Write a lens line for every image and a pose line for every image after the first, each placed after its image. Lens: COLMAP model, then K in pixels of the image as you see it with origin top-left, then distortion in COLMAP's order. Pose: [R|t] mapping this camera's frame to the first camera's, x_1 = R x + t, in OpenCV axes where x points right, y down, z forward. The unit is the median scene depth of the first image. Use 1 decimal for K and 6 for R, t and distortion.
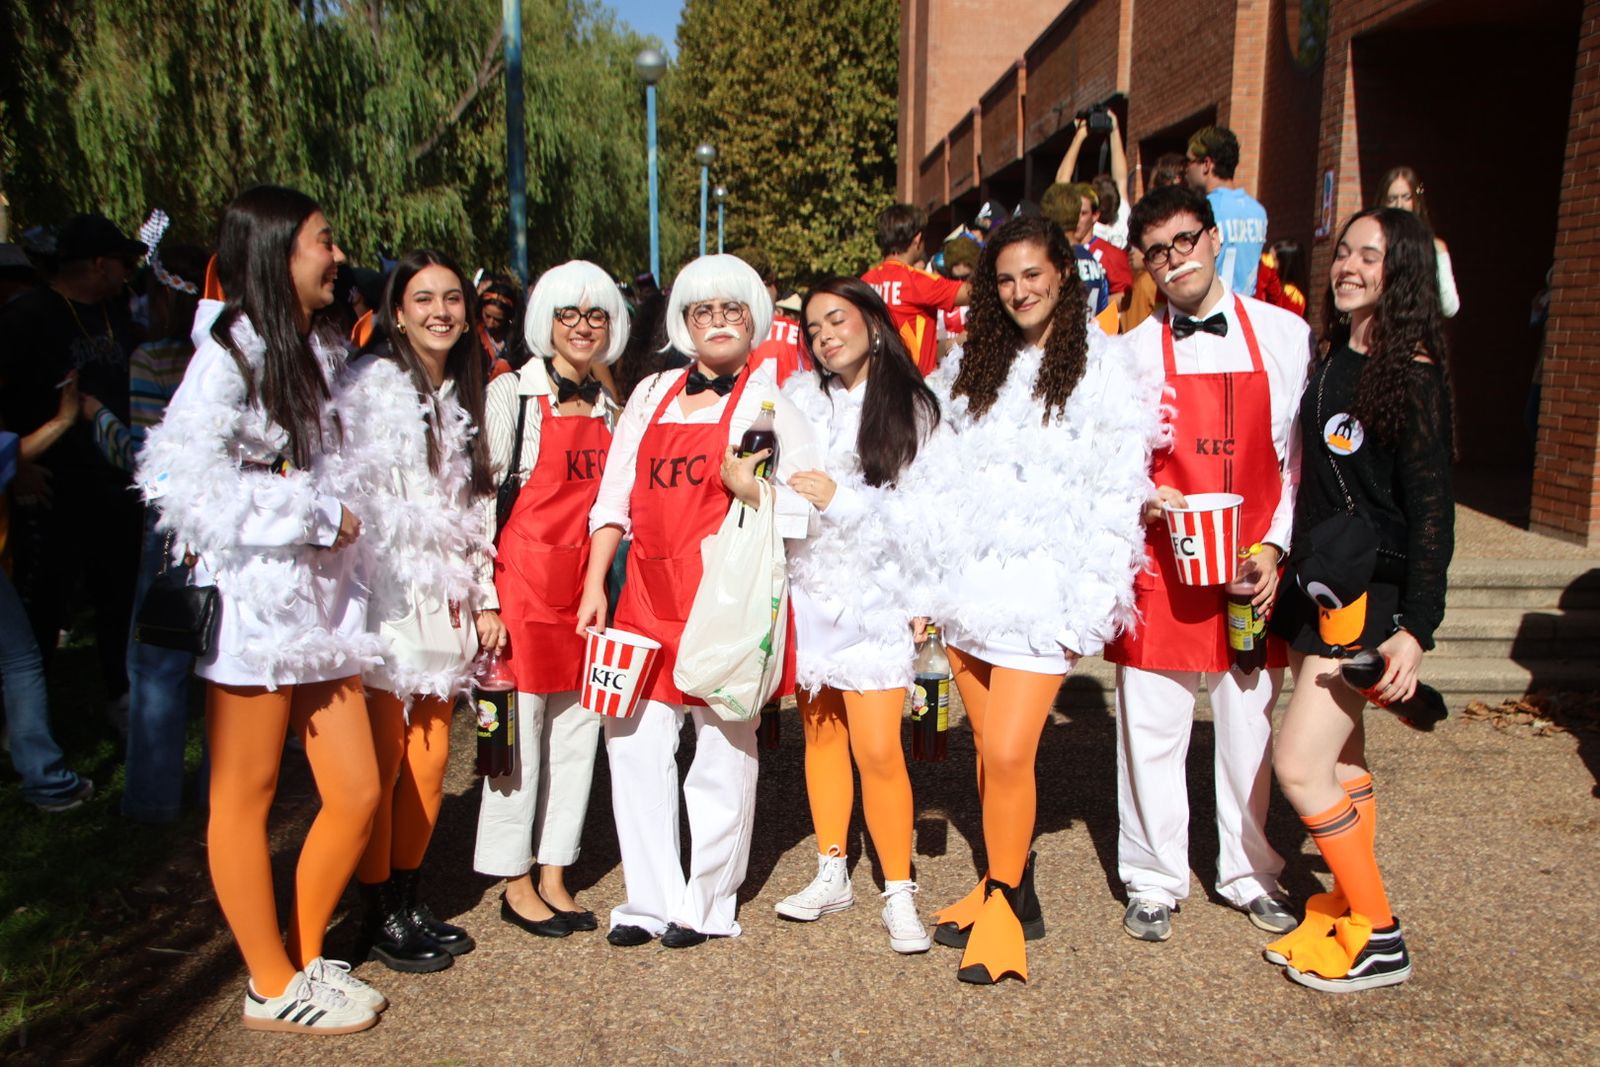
lens RADIAL K [[1803.8, 0, 795.7], [0, 1803.8, 577.6], [0, 0, 1]] dist [0.000112, 0.582507]
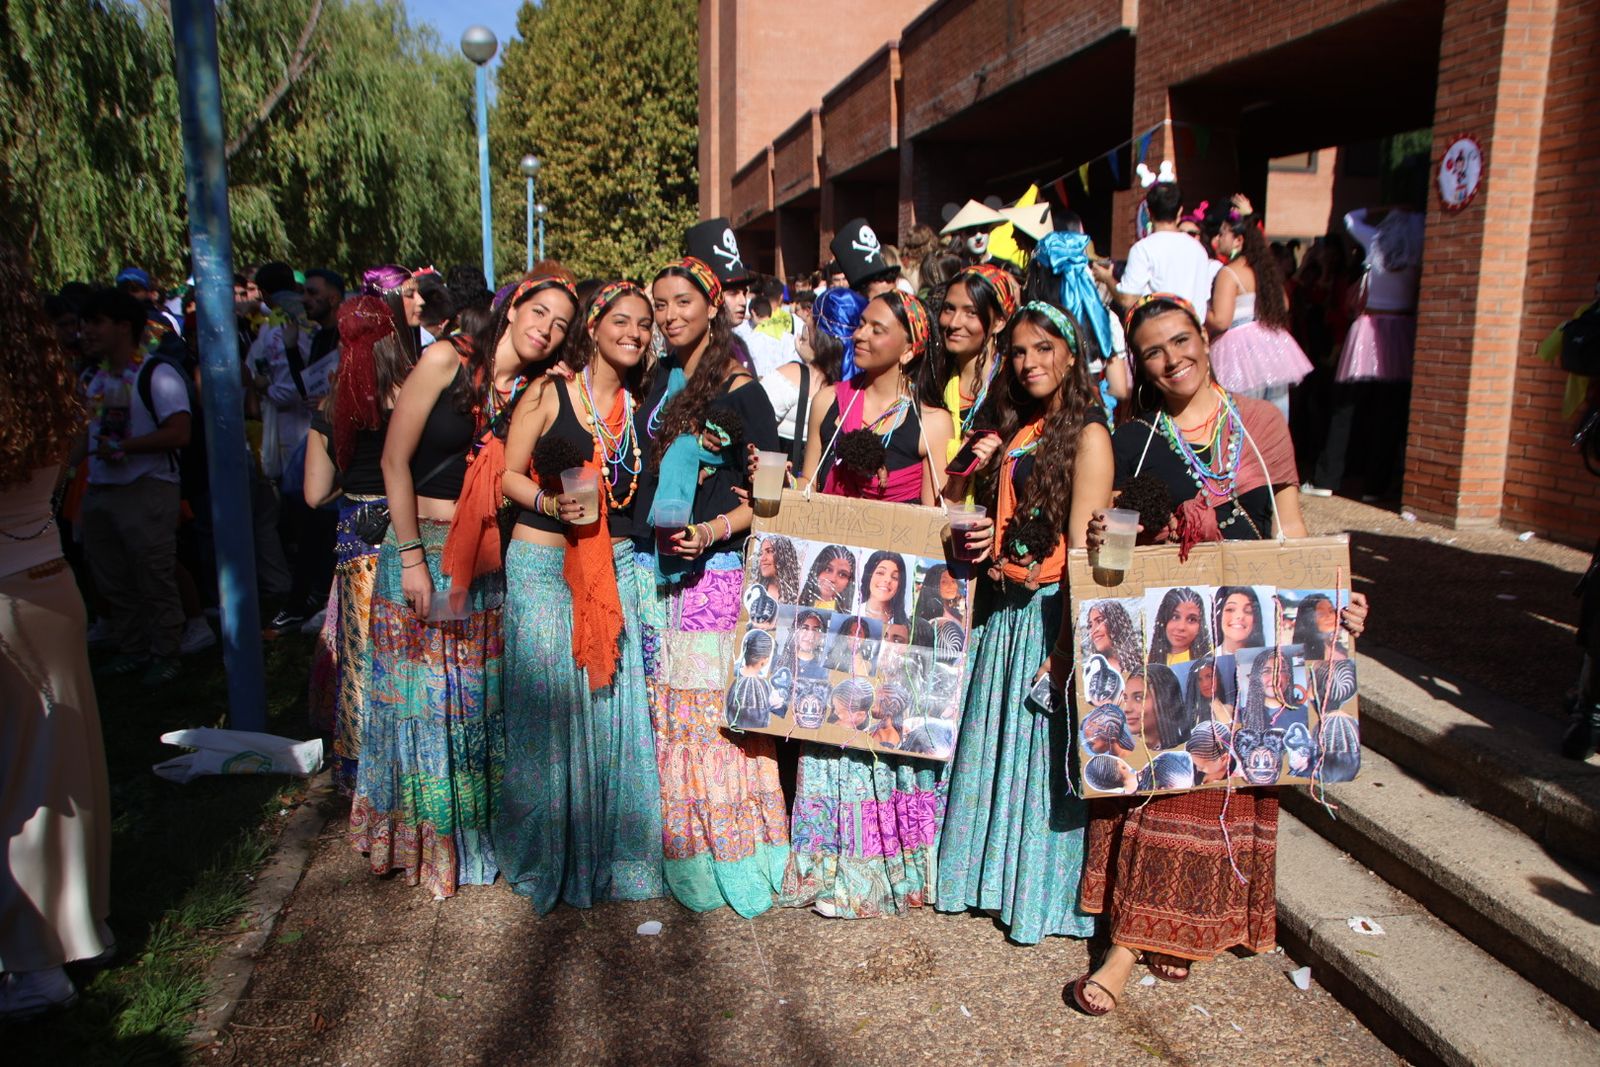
lens RADIAL K [[1349.7, 0, 794.5], [0, 1349.7, 576.1], [0, 0, 1]] dist [-0.147765, 0.183513]
pose [[0.988531, -0.036556, 0.146528, -0.015025], [0.029628, 0.998350, 0.049189, -0.023538], [-0.148084, -0.044283, 0.987983, 0.156833]]
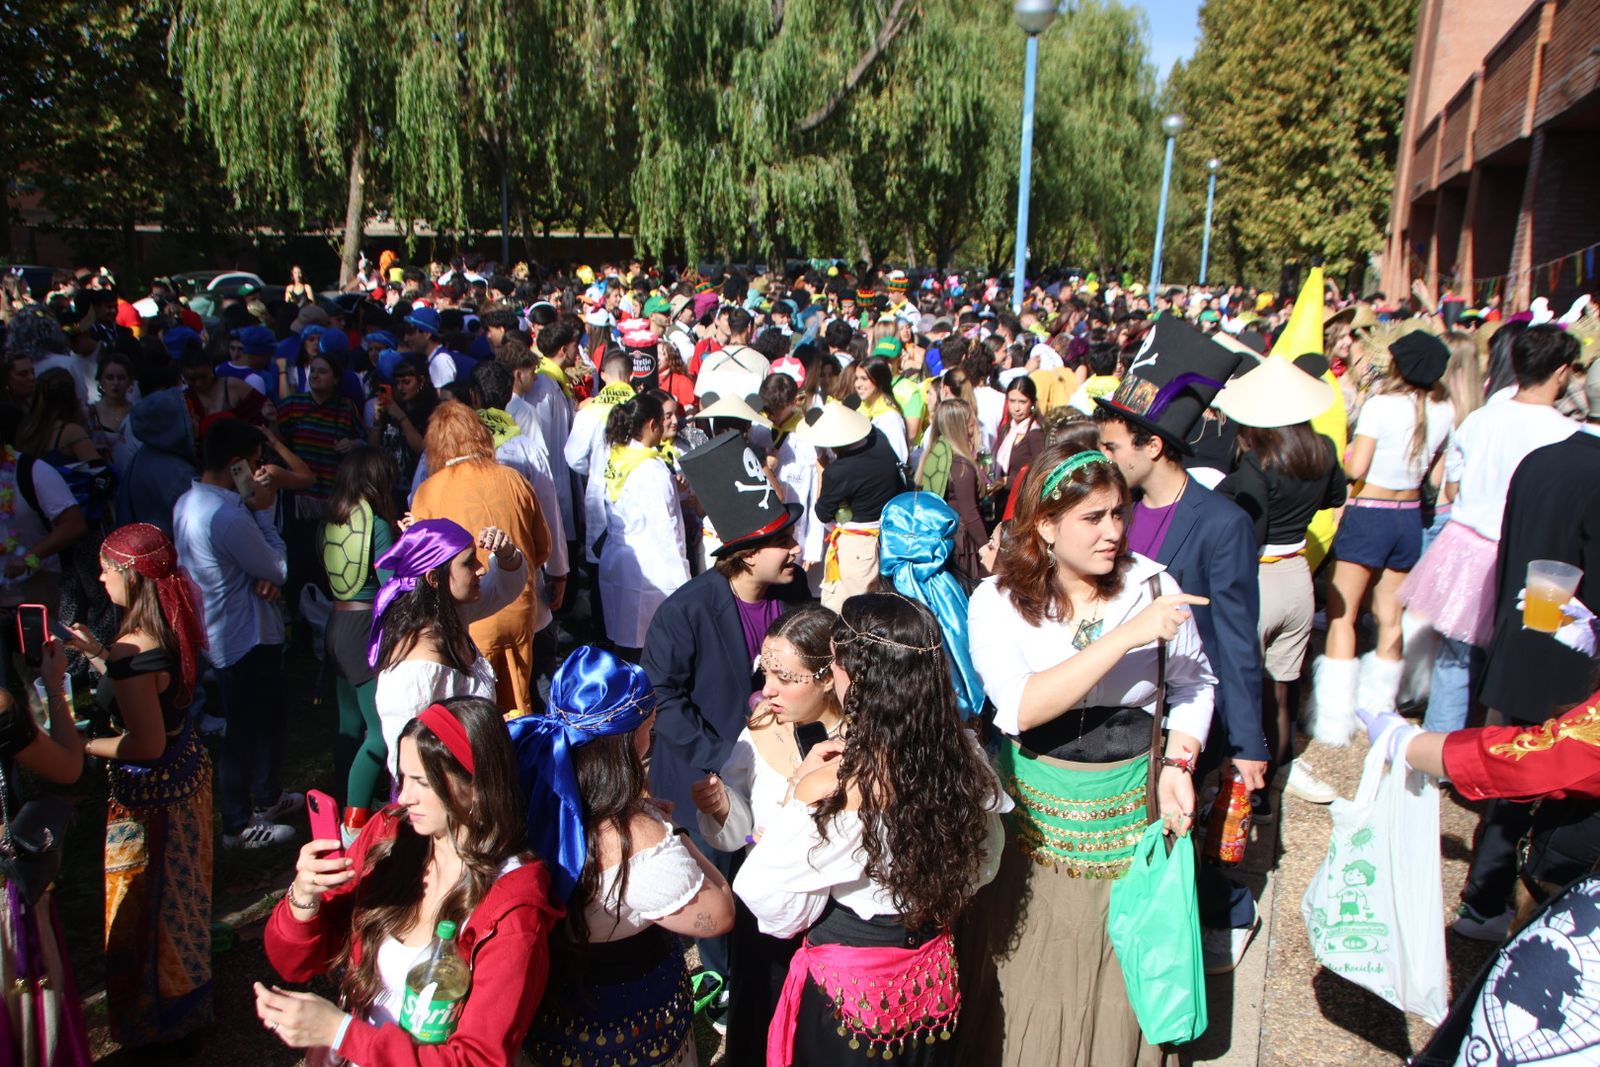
lens RADIAL K [[1349.7, 0, 794.5], [0, 1349.7, 576.1], [0, 0, 1]] dist [-0.147765, 0.183513]
pose [[0.929058, 0.125692, -0.347925, 0.027078], [-0.091023, 0.989265, 0.114326, -0.043483], [0.358560, -0.074546, 0.930525, 0.188616]]
